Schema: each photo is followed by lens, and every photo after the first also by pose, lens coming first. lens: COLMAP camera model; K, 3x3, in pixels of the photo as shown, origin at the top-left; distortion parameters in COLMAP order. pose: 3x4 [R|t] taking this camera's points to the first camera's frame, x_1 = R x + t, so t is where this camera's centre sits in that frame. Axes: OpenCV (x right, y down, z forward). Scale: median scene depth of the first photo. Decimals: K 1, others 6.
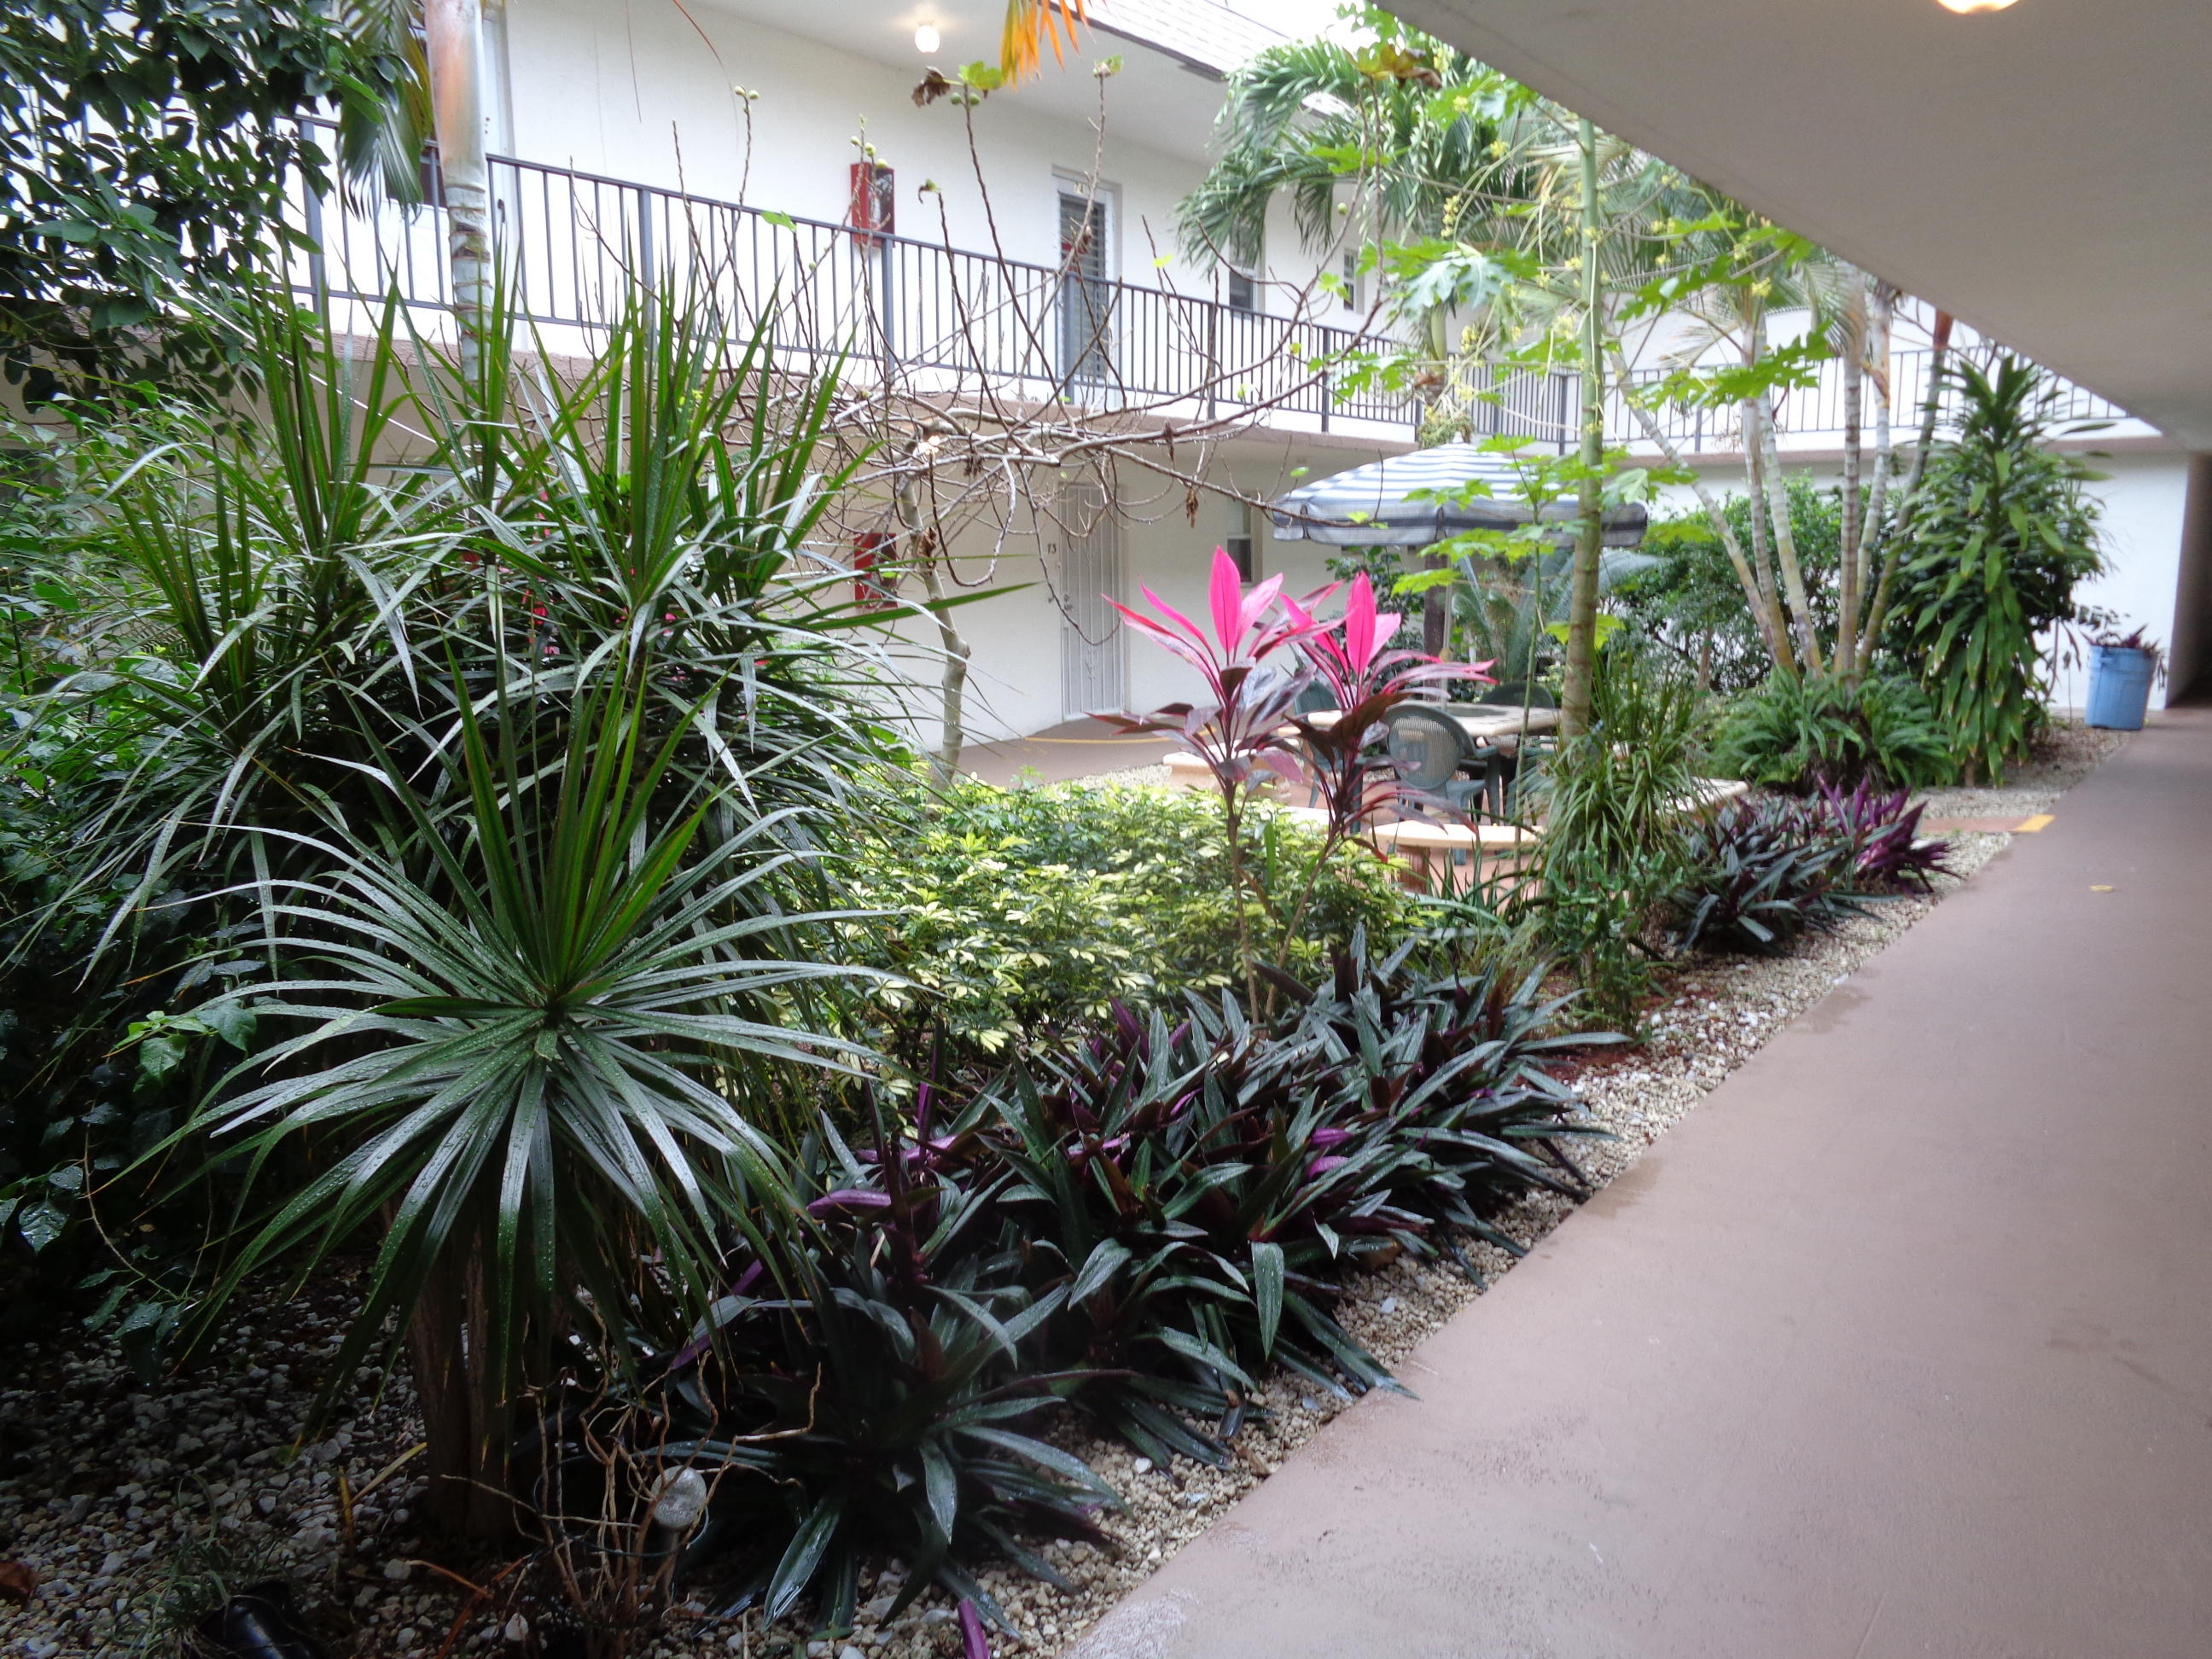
lens RADIAL K [[1669.6, 0, 1103.3], [0, 1669.6, 827.6], [0, 0, 1]] dist [-0.005853, 0.013271]
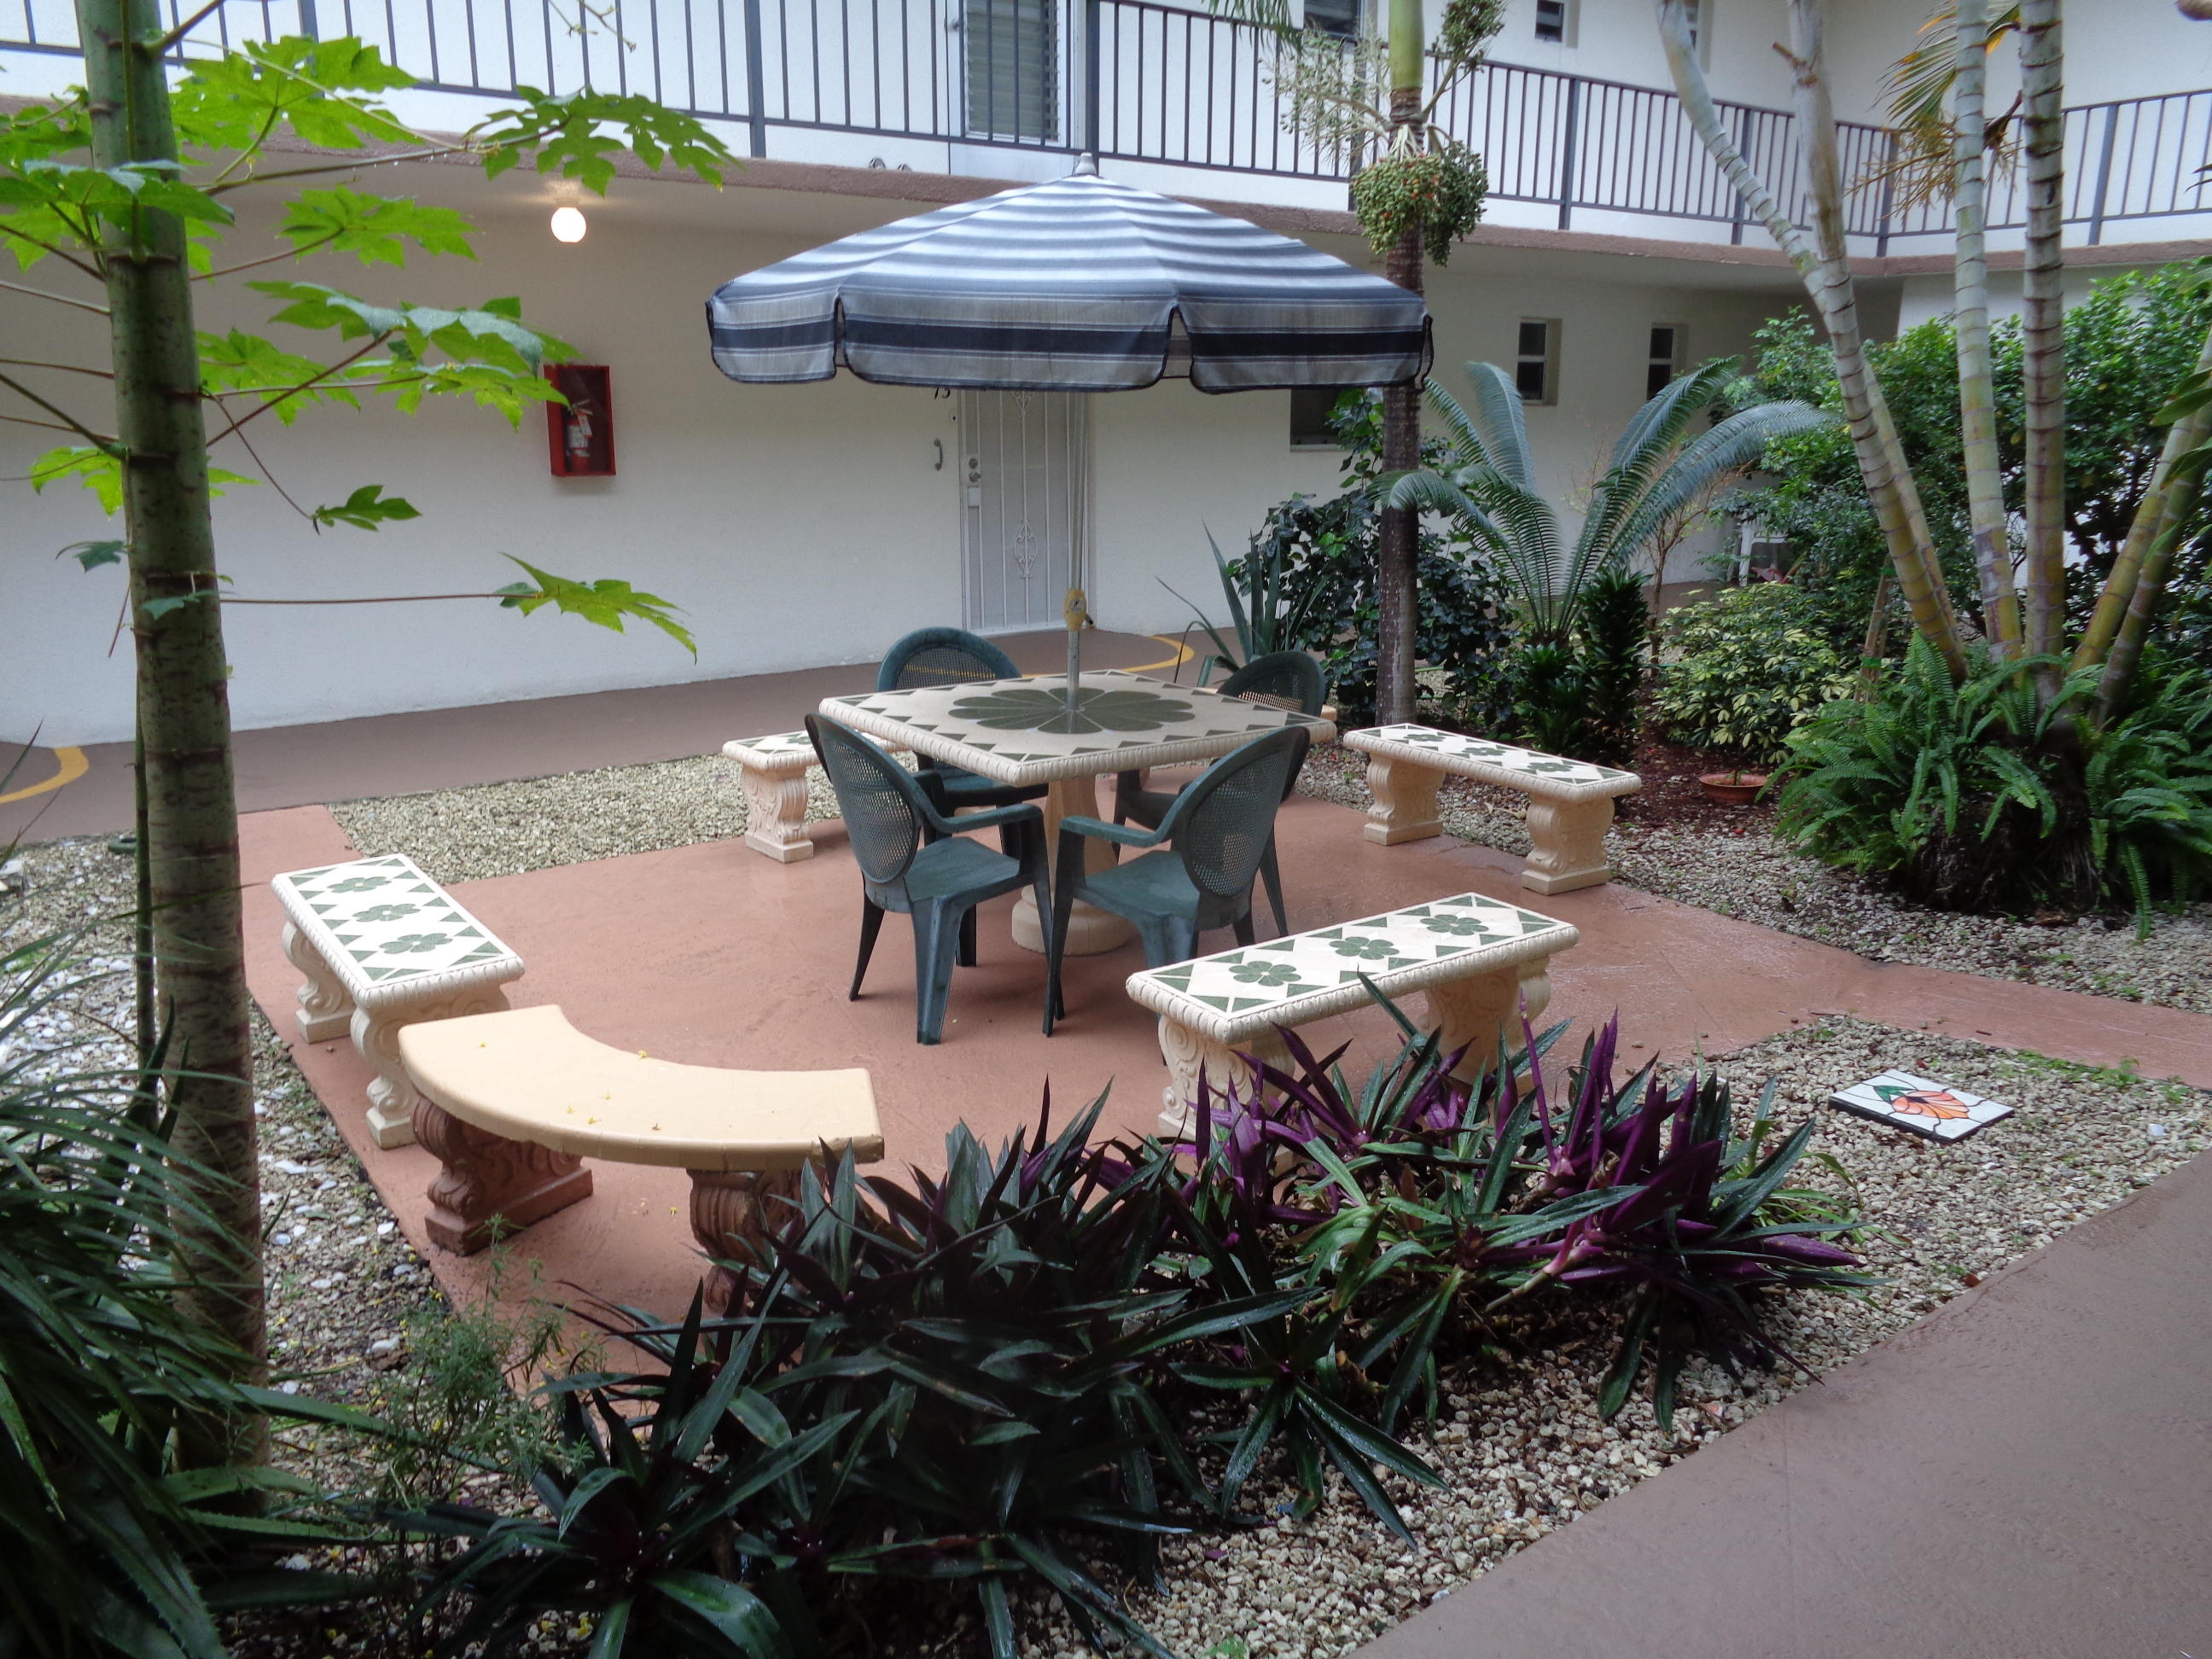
lens RADIAL K [[1669.6, 0, 1106.6], [0, 1669.6, 831.6], [0, 0, 1]] dist [-0.005853, 0.013271]
pose [[0.949083, 0.092696, -0.301081, 0.122965], [-0.064696, 0.992710, 0.101695, -0.027537], [0.308312, -0.077038, 0.948161, 0.160886]]
